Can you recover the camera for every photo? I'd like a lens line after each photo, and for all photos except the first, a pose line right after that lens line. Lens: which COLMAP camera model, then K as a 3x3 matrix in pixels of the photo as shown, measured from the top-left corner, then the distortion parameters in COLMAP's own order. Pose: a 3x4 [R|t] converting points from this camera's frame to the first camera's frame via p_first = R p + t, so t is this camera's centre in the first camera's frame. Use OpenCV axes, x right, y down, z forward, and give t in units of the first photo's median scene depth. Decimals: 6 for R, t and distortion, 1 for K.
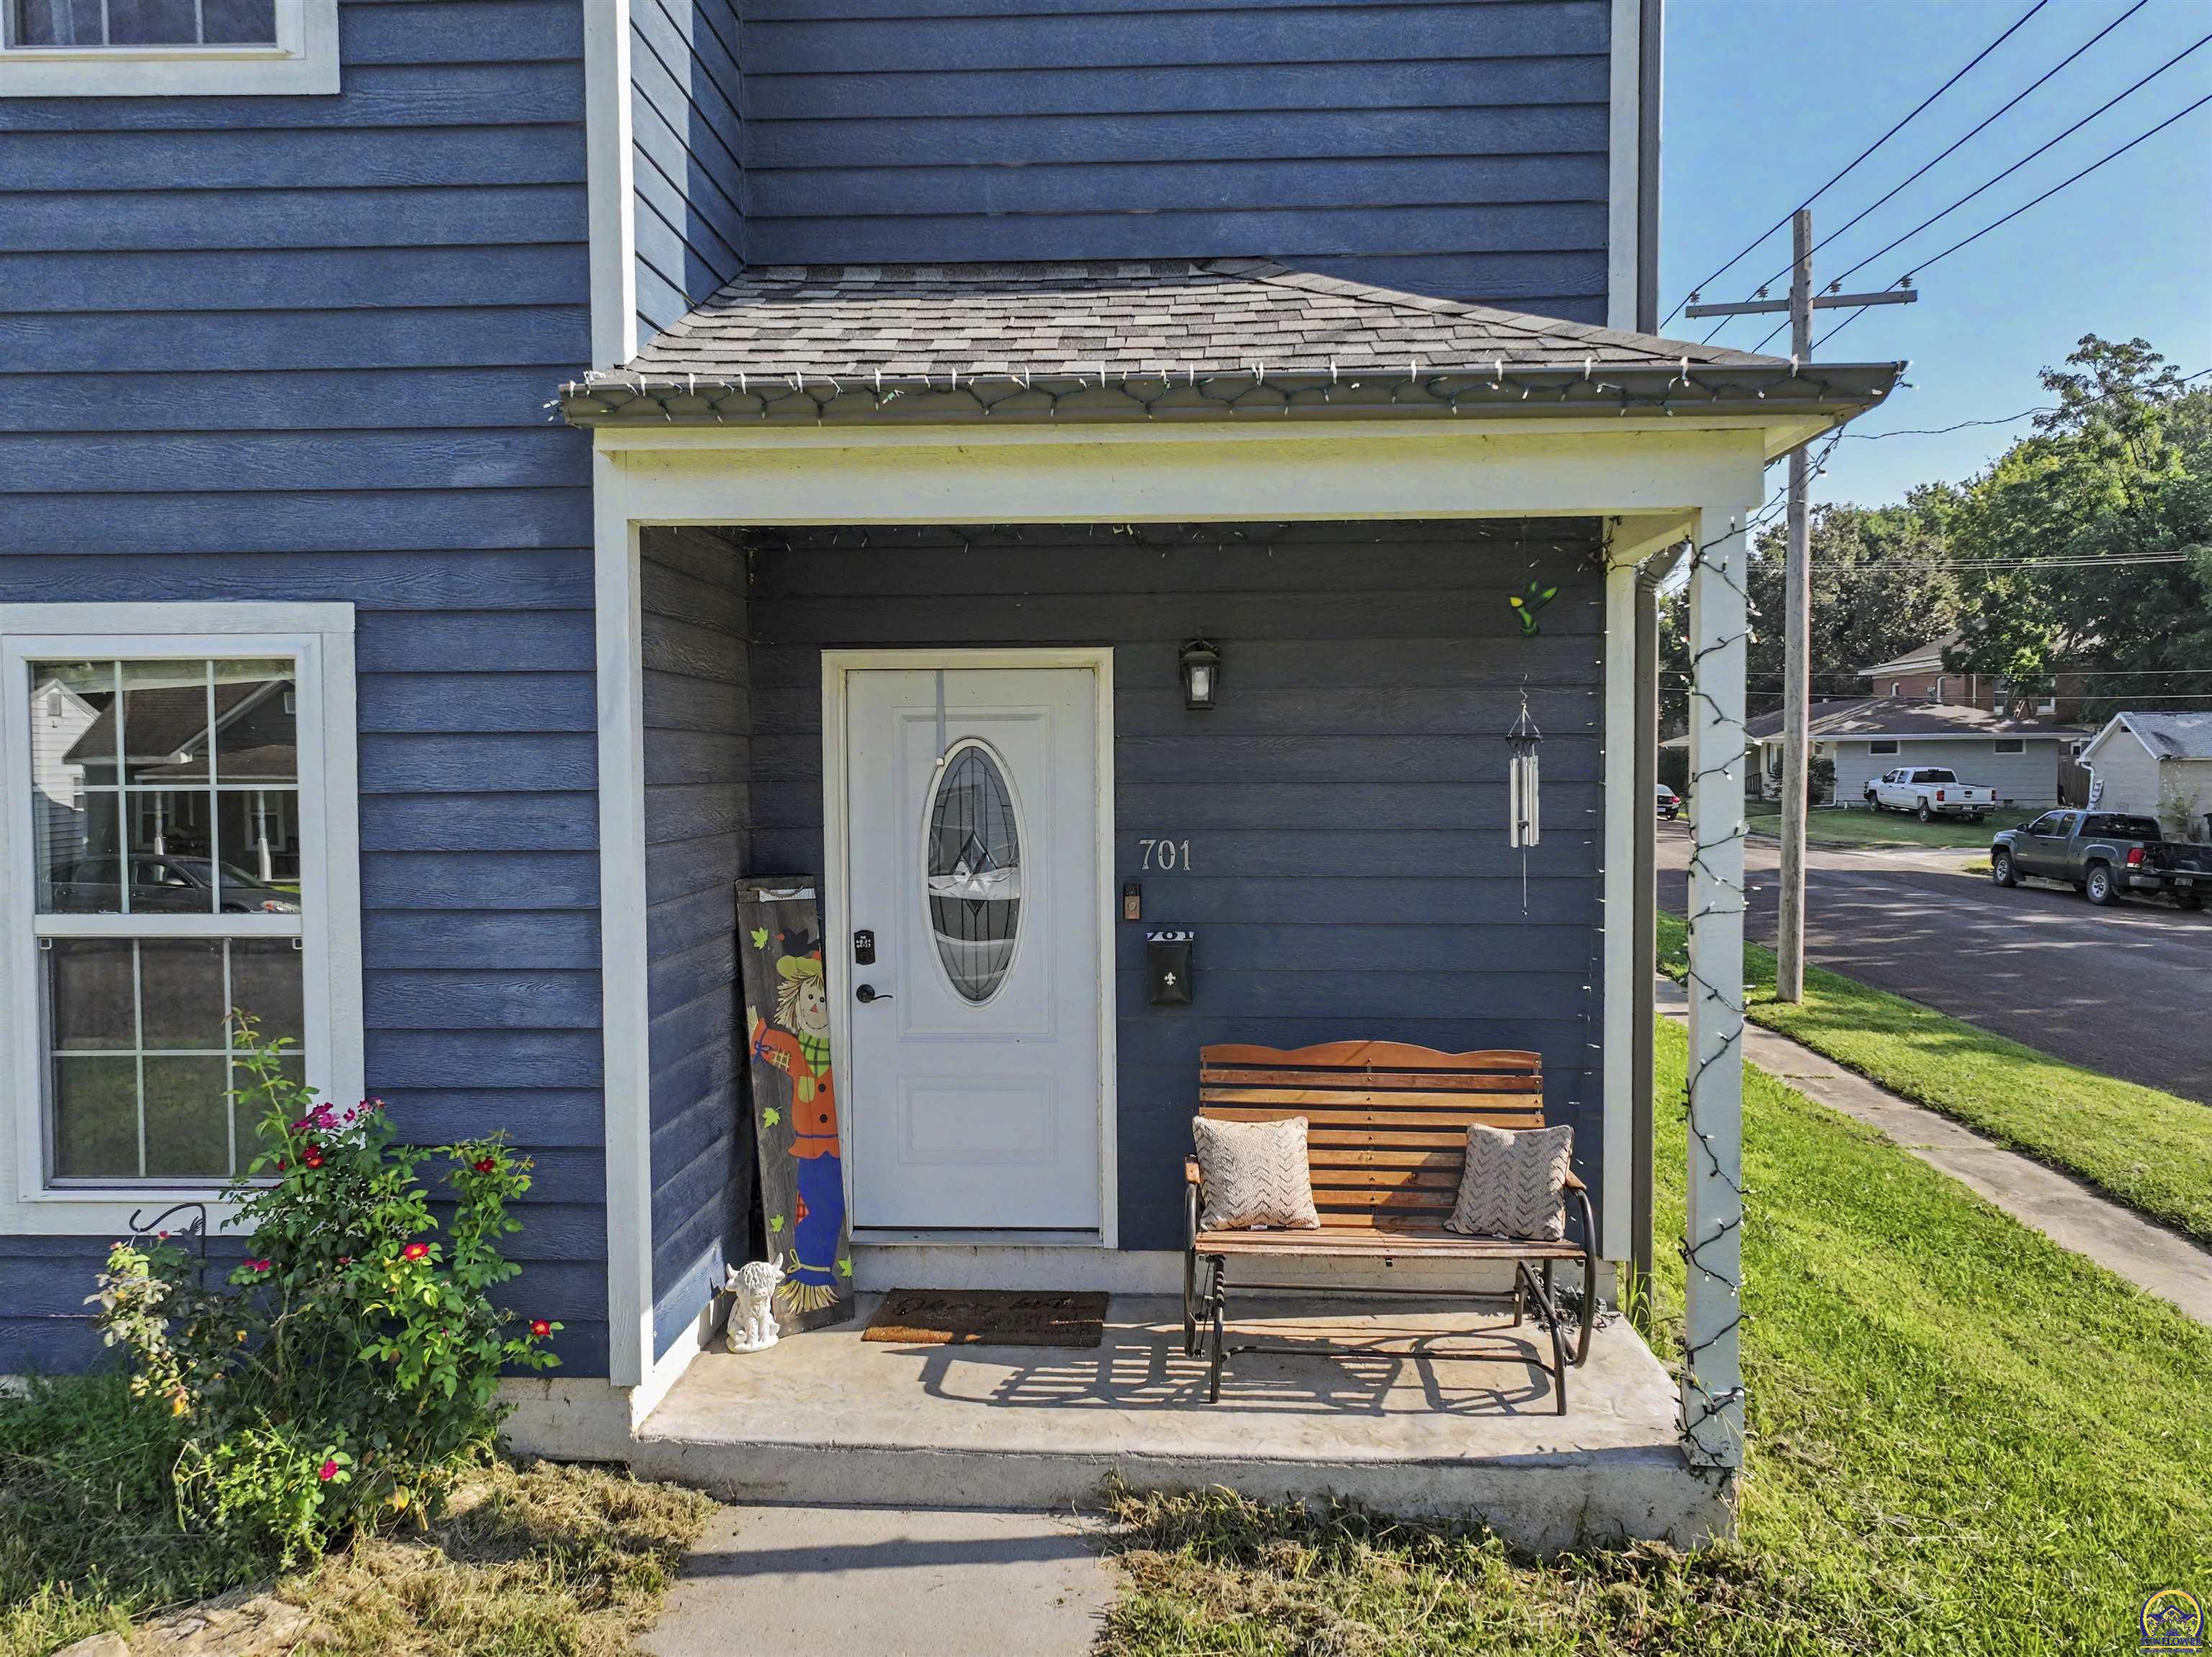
lens RADIAL K [[1556.1, 0, 1106.0], [0, 1556.1, 828.5], [0, 0, 1]] dist [-0.008312, 0.030522]
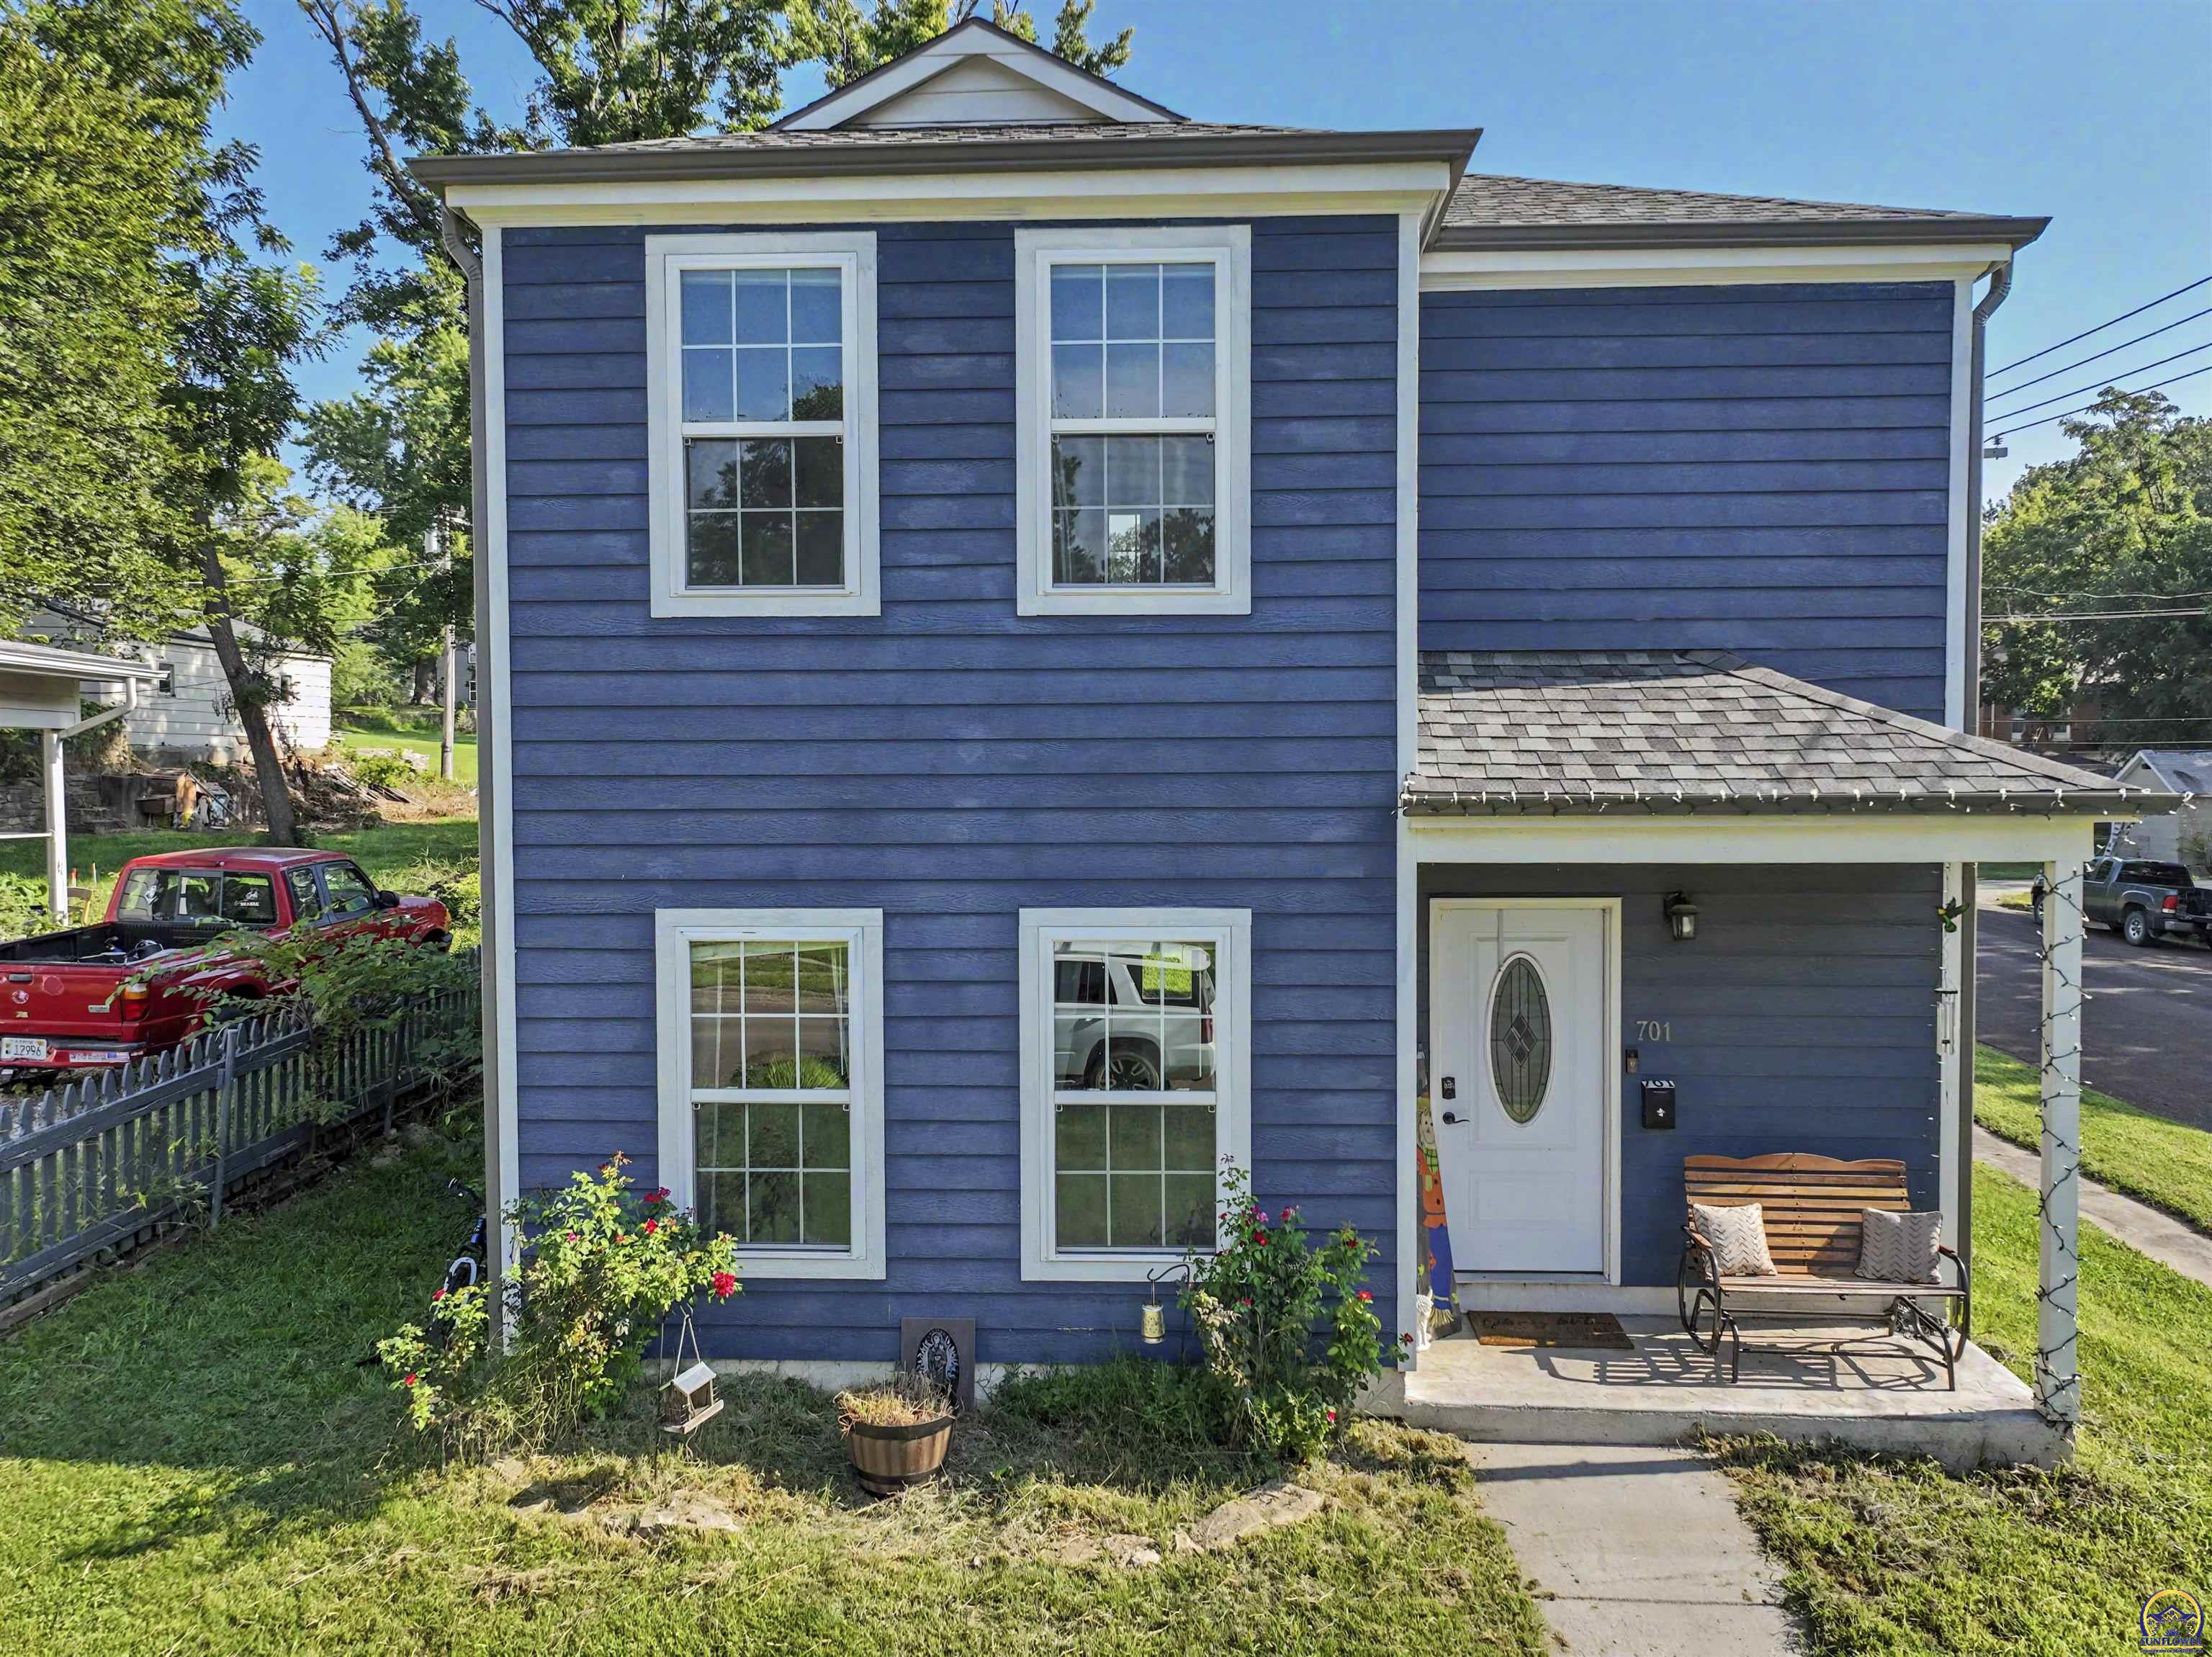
lens RADIAL K [[1556.1, 0, 1106.0], [0, 1556.1, 828.5], [0, 0, 1]] dist [-0.008312, 0.030522]
pose [[0.999999, 0.000177, 0.001294, -0.565949], [-0.000175, 0.999999, -0.001691, -0.202230], [-0.001294, 0.001690, 0.999998, -0.609981]]
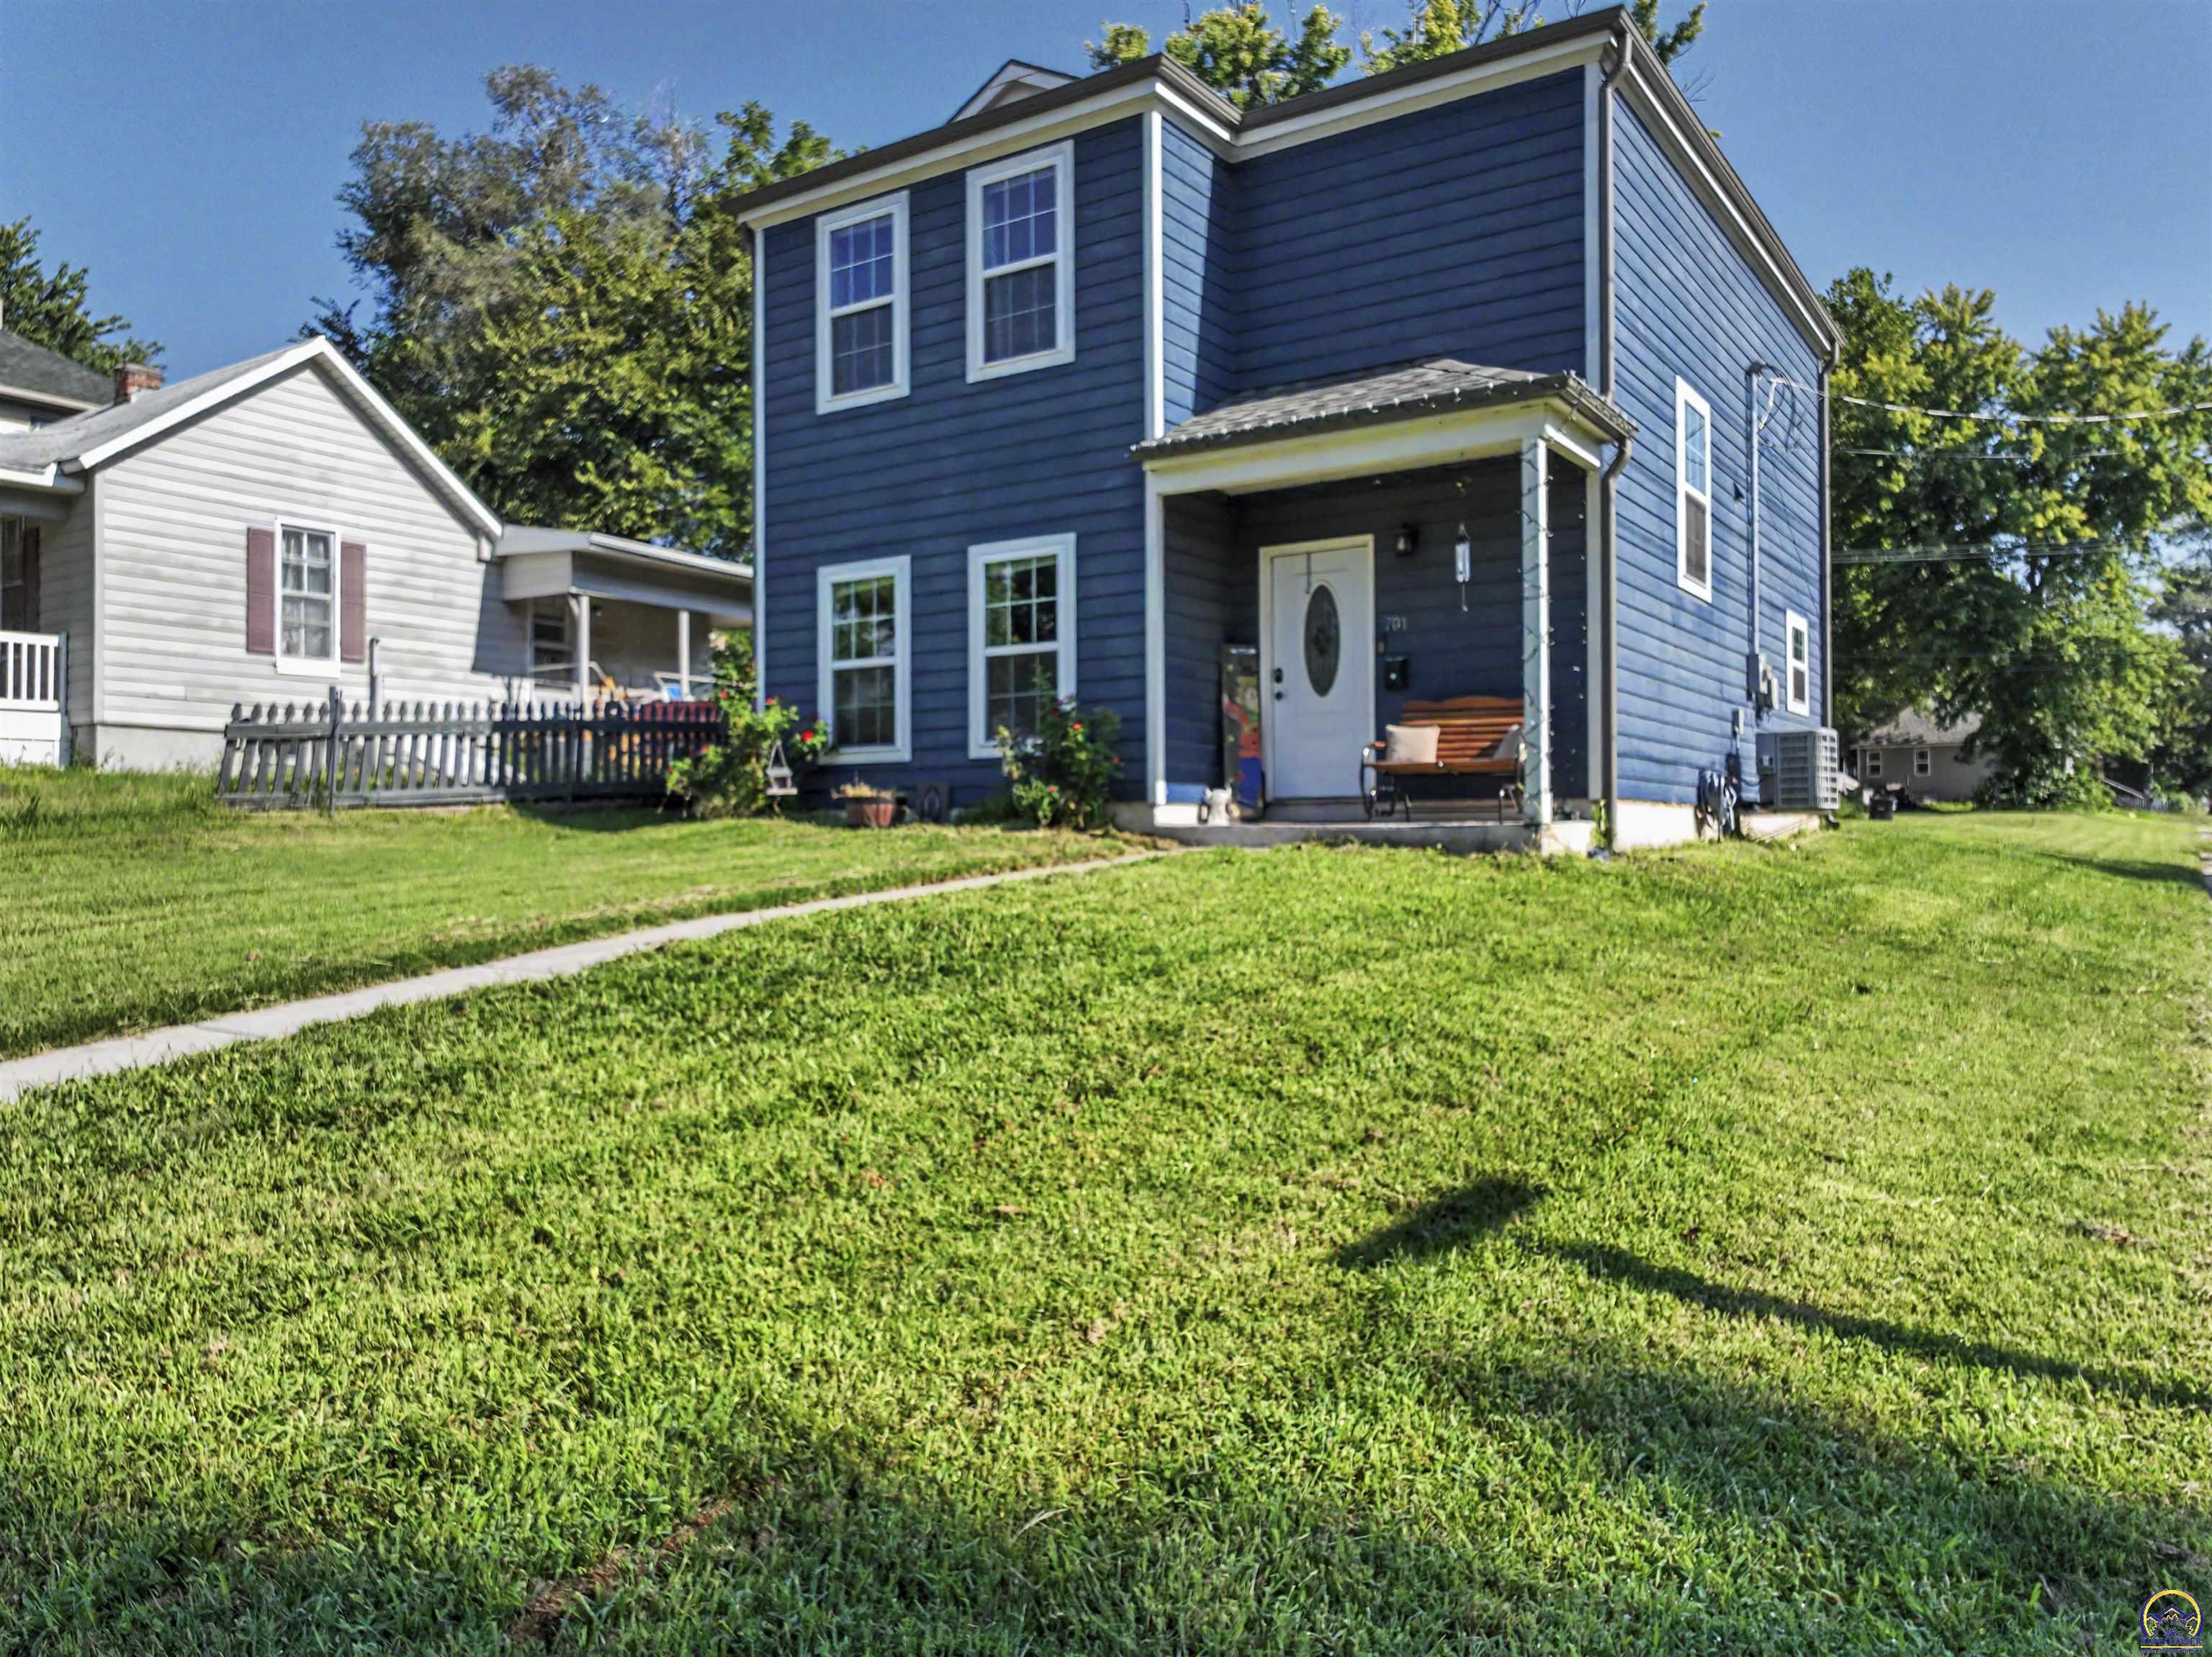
lens RADIAL K [[1556.1, 0, 1106.0], [0, 1556.1, 828.5], [0, 0, 1]] dist [-0.008312, 0.030522]
pose [[0.856450, -0.001557, -0.516227, 0.932140], [-0.021693, 0.999004, -0.039003, 0.454713], [0.515774, 0.044603, 0.855563, -1.250005]]
